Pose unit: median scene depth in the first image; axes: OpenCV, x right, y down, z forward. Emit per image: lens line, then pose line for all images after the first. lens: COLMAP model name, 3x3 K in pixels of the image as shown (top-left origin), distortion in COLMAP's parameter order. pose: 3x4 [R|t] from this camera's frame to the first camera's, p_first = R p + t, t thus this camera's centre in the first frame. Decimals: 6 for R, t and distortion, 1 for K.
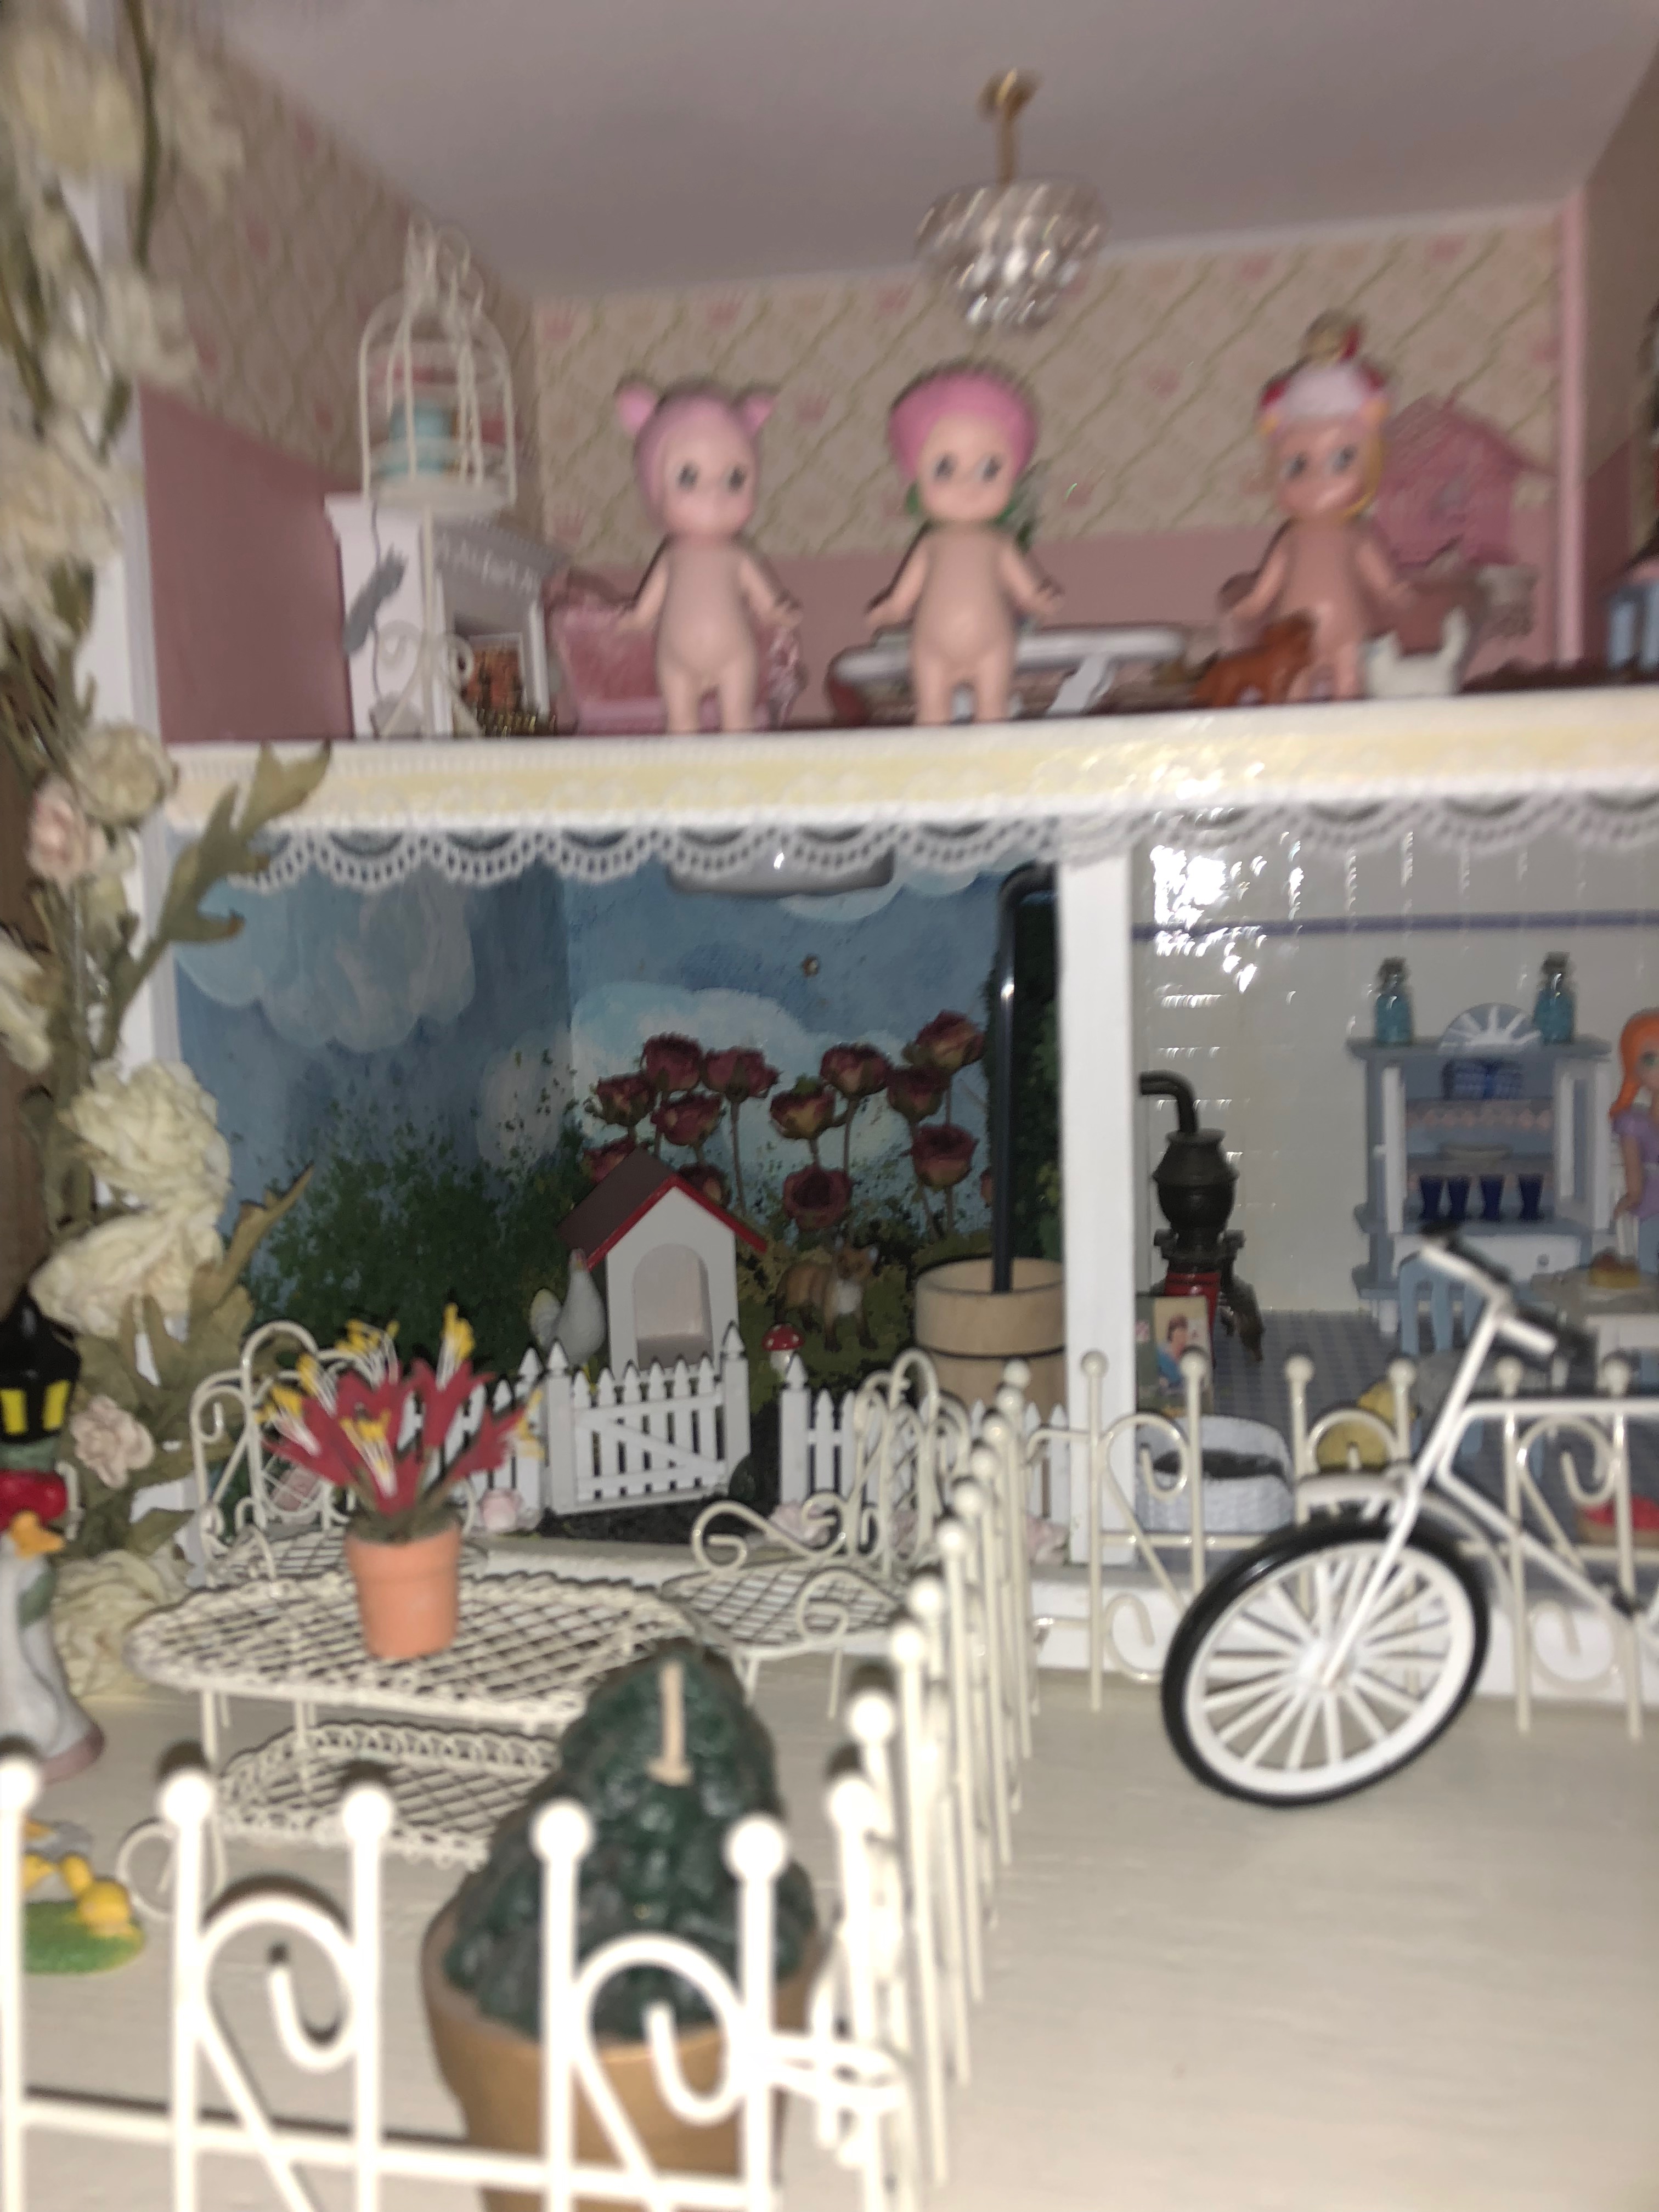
lens RADIAL K [[1796.9, 0, 819.5], [0, 1796.9, 1100.9], [0, 0, 1]] dist [0.064524, -0.091469]
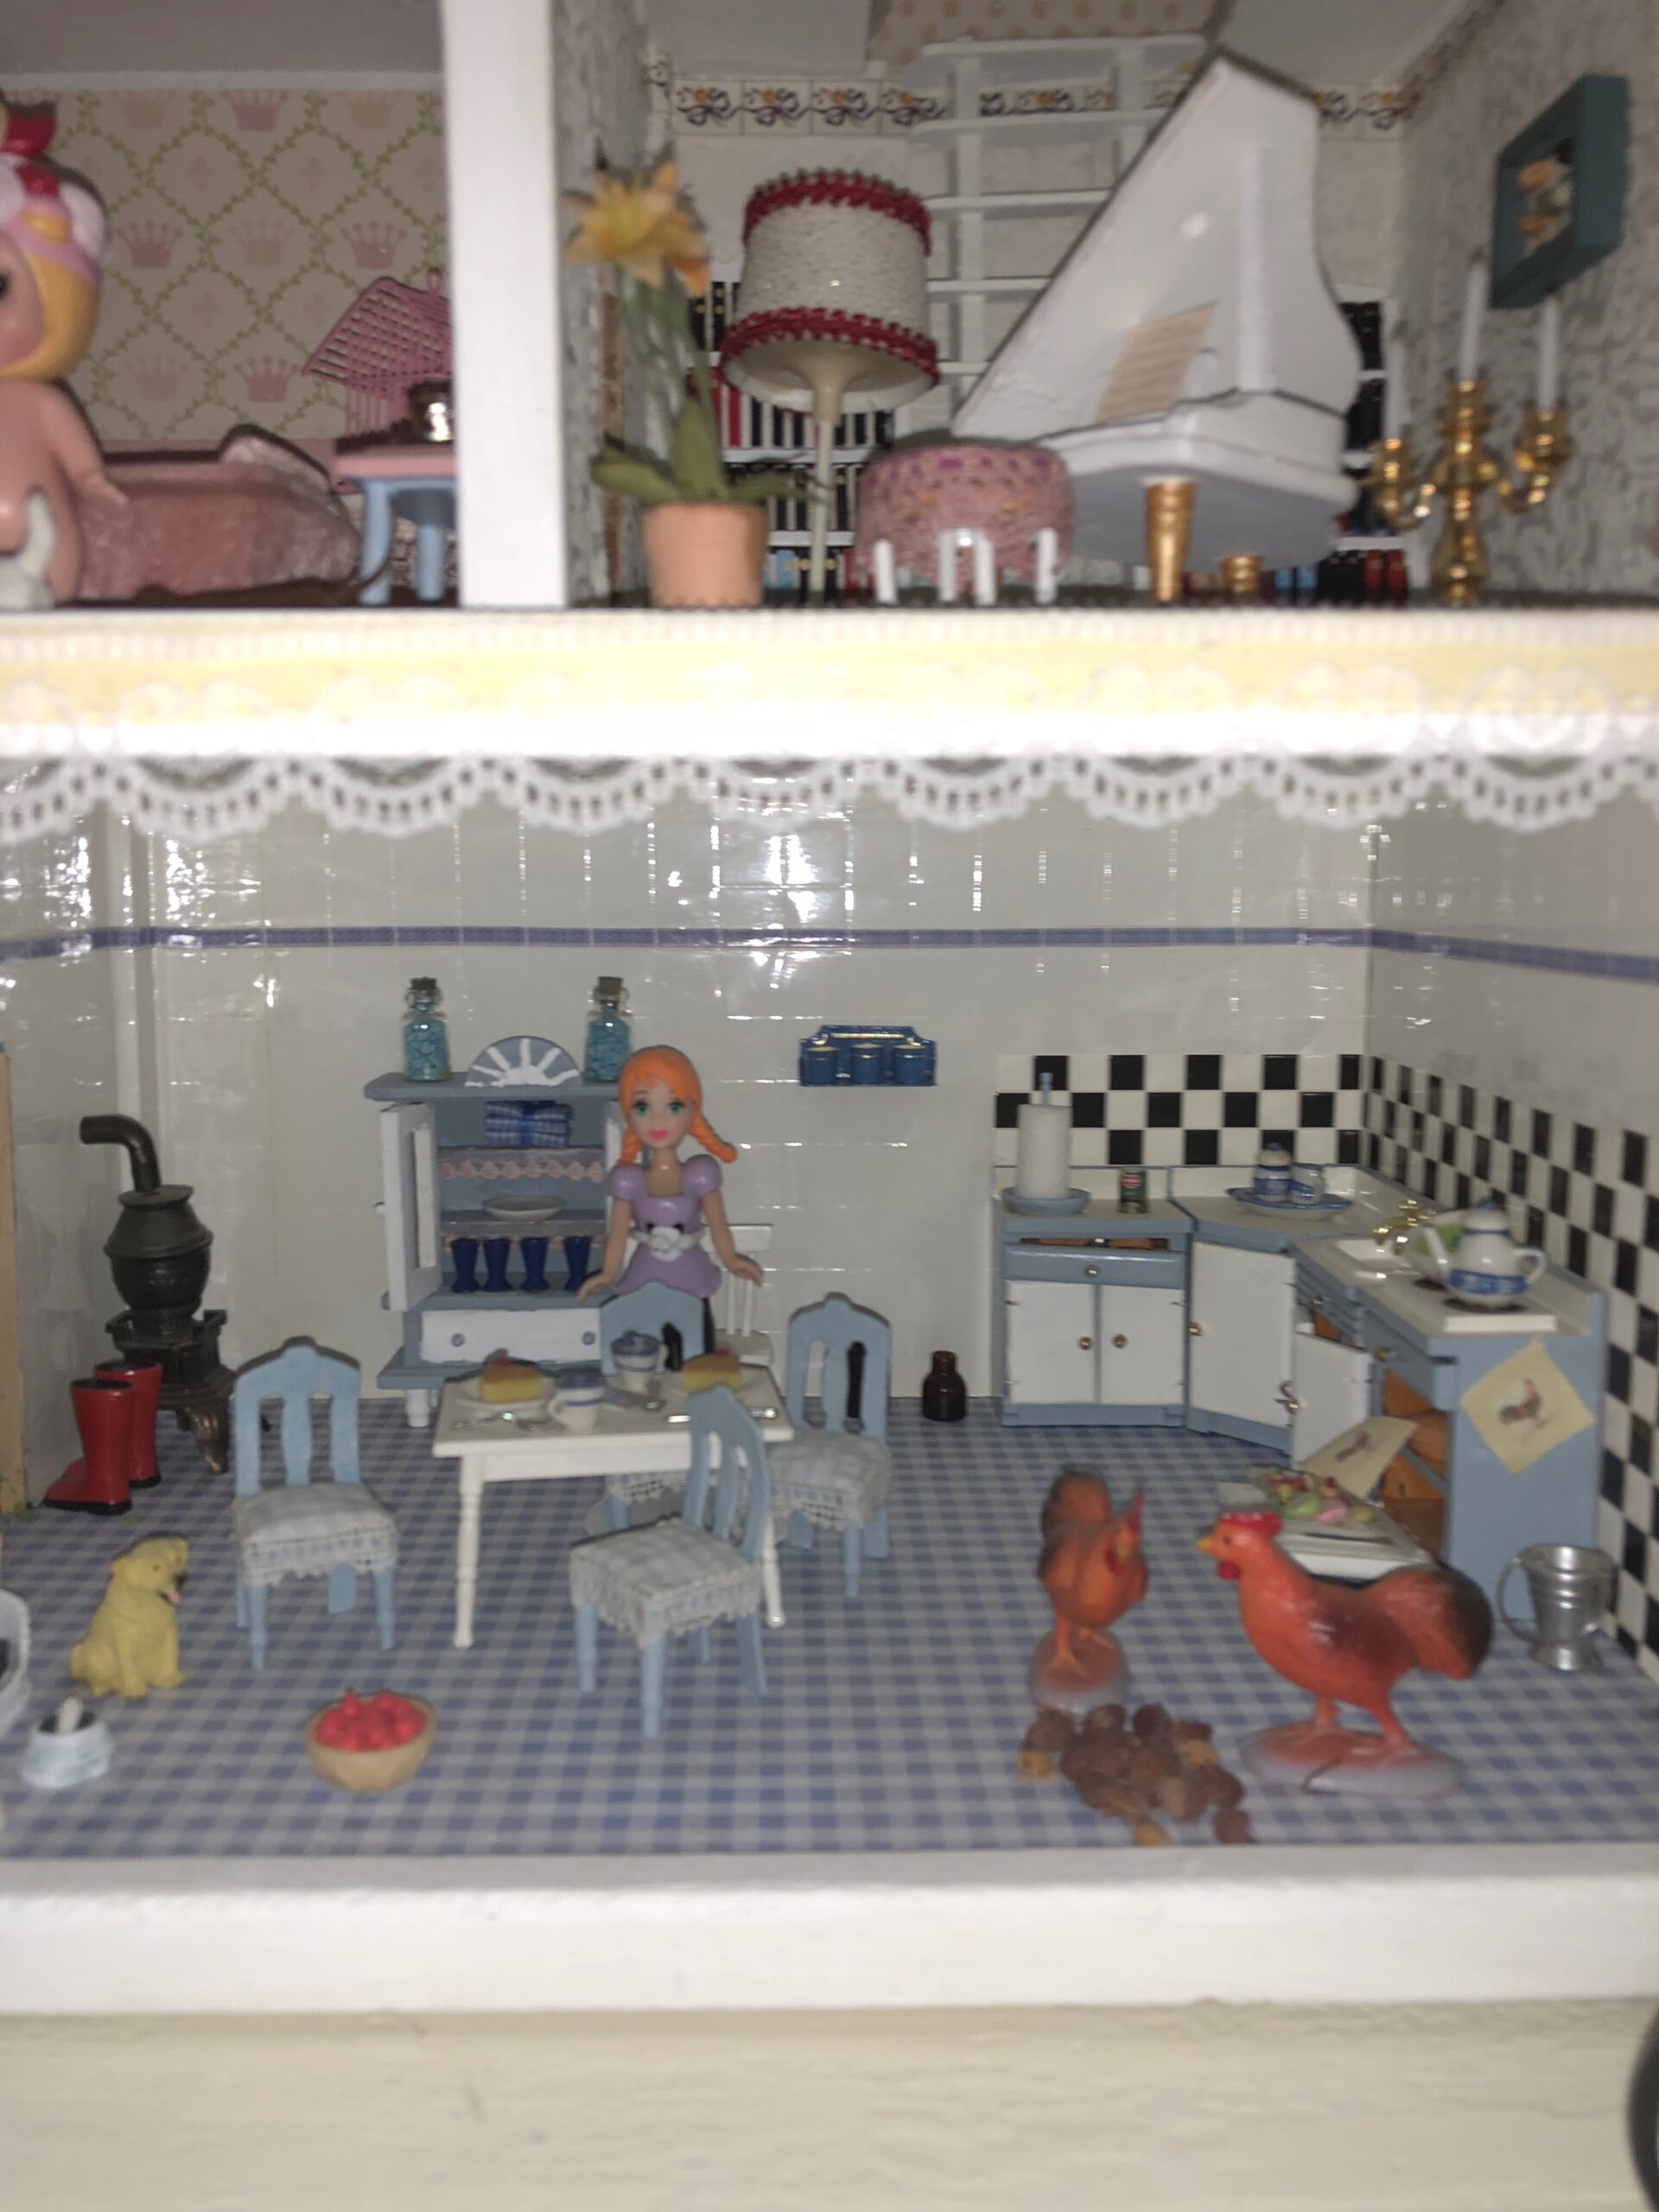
lens RADIAL K [[1796.9, 0, 825.3], [0, 1796.9, 1071.9], [0, 0, 1]] dist [0.064524, -0.091469]
pose [[0.973862, 0.009389, 0.226945, 0.472580], [-0.005595, 0.999834, -0.017357, -0.033906], [-0.227070, 0.015634, 0.973753, 0.227015]]
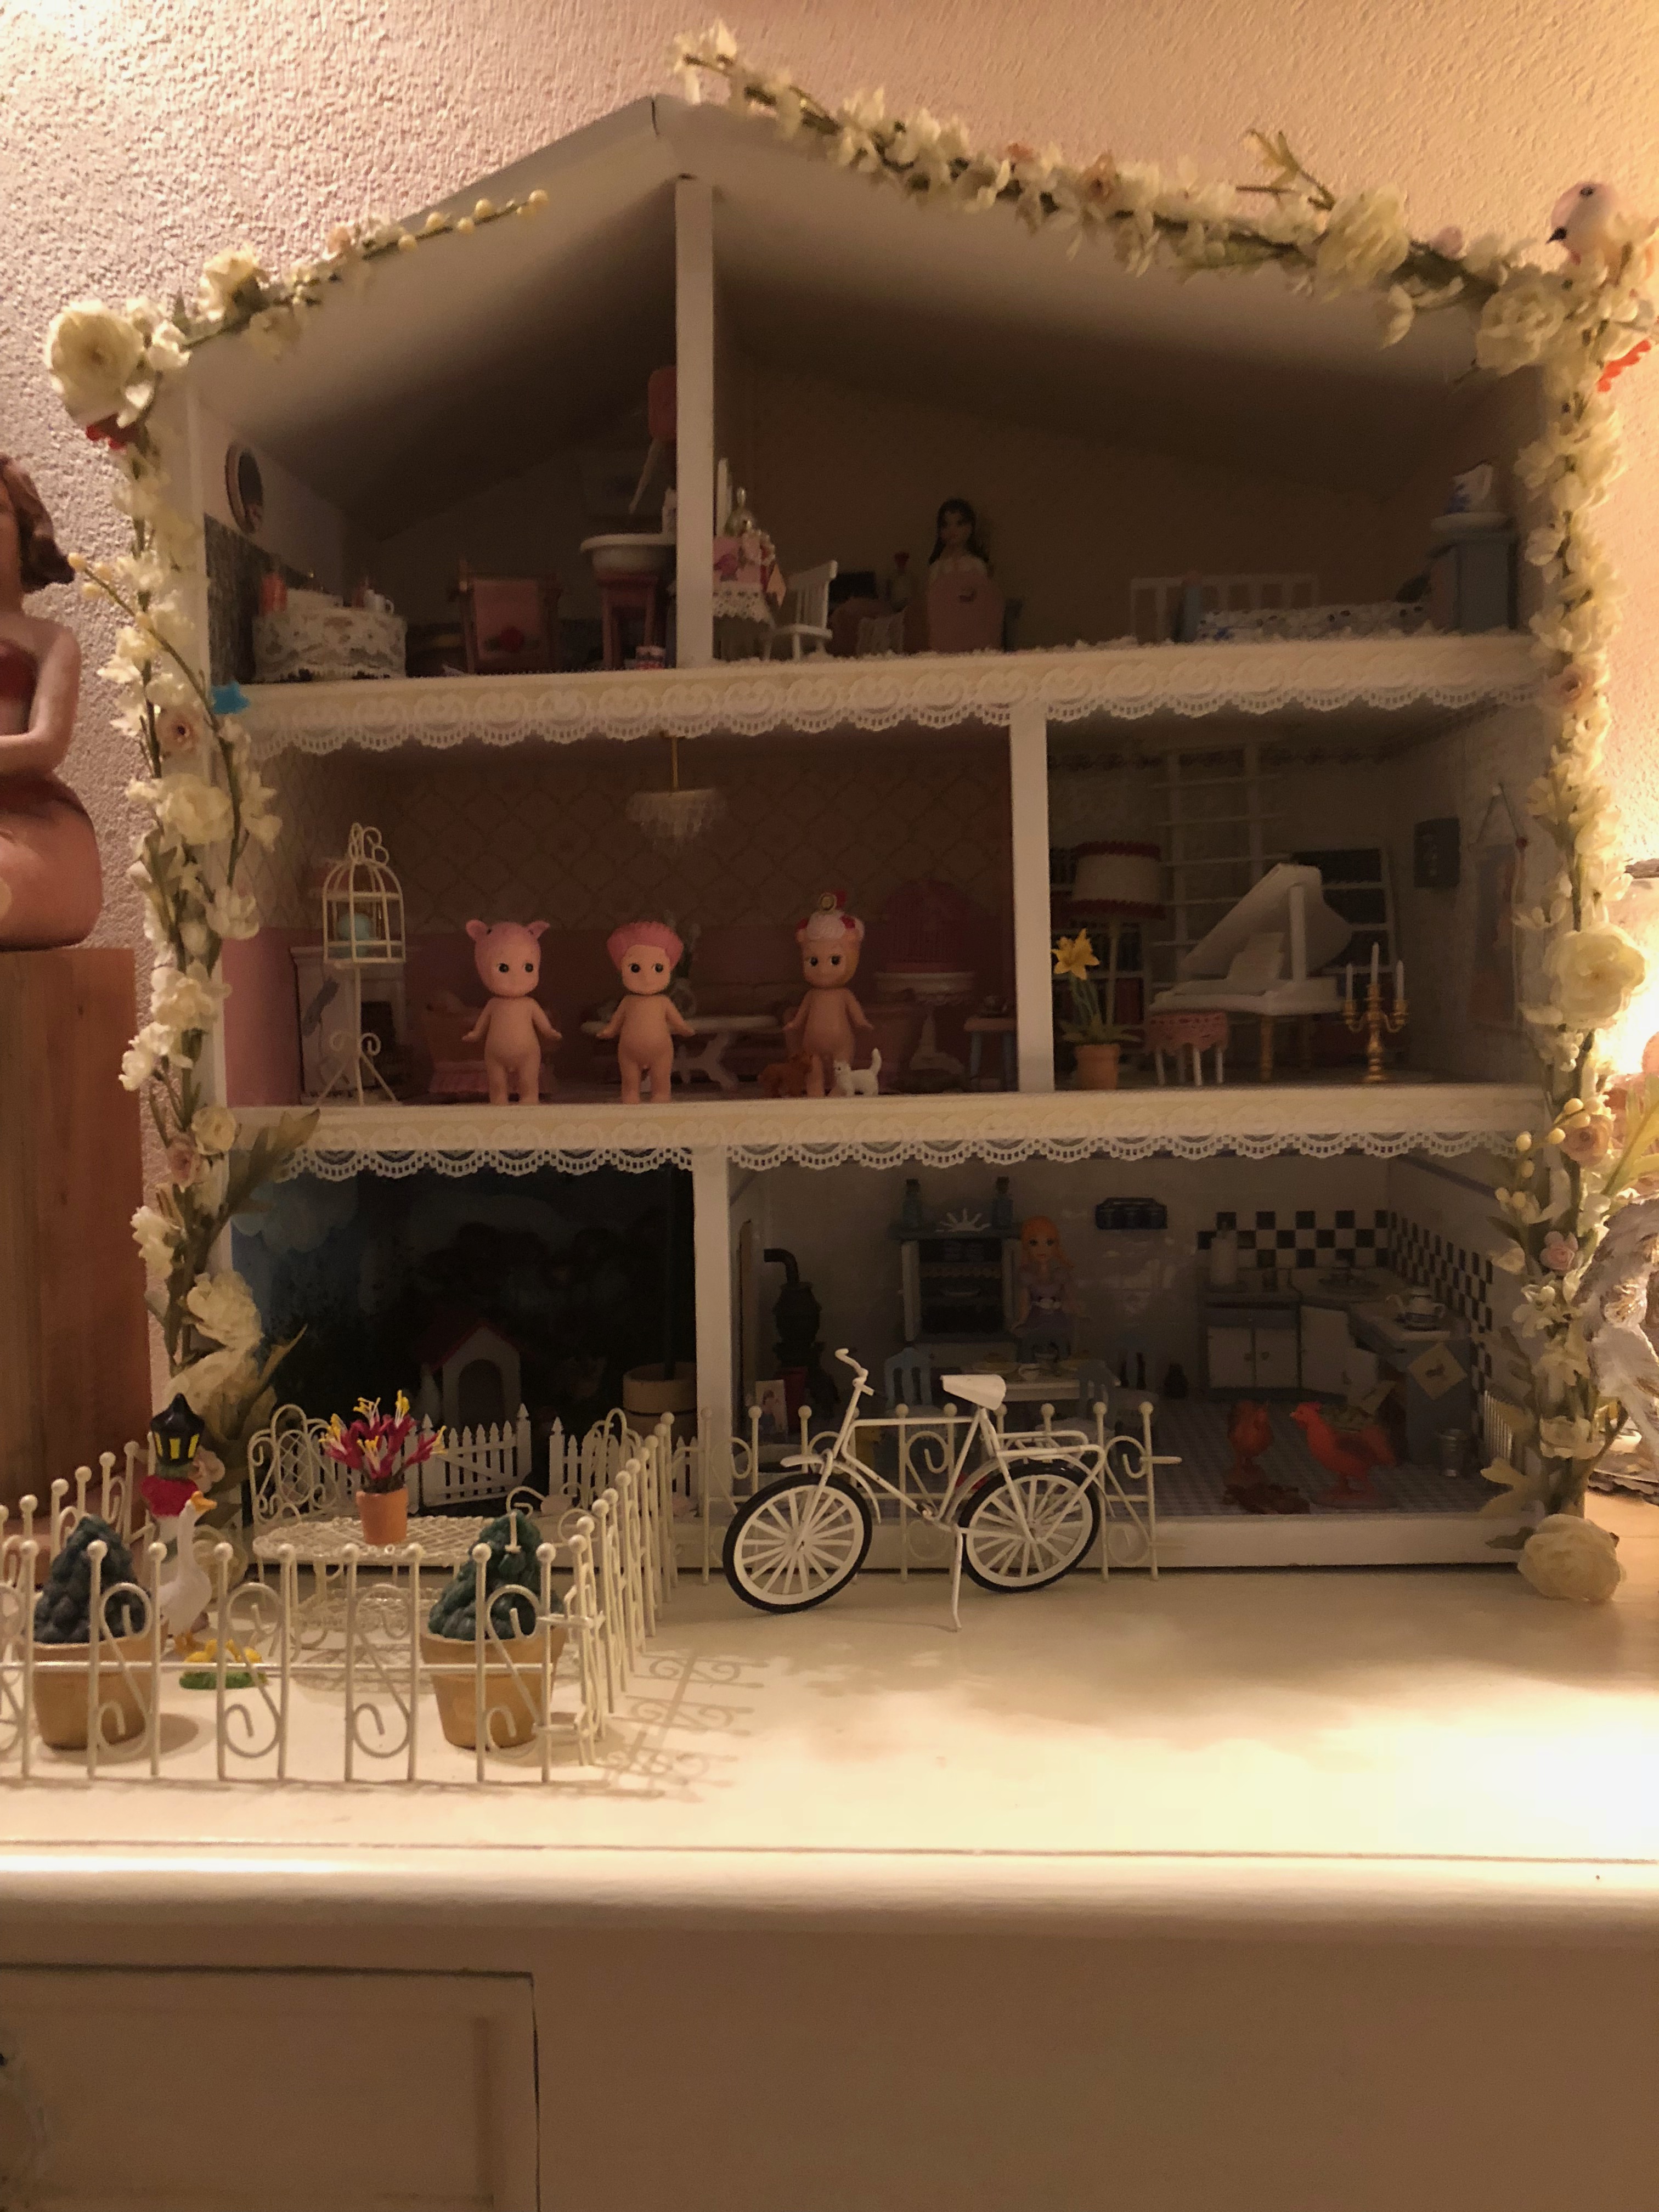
lens RADIAL K [[1796.9, 0, 833.5], [0, 1796.9, 1095.2], [0, 0, 1]] dist [0.064524, -0.091469]
pose [[0.990010, -0.000369, 0.140996, 0.008143], [0.008915, 0.998160, -0.059983, -0.086573], [-0.140714, 0.060640, 0.988191, -1.018889]]
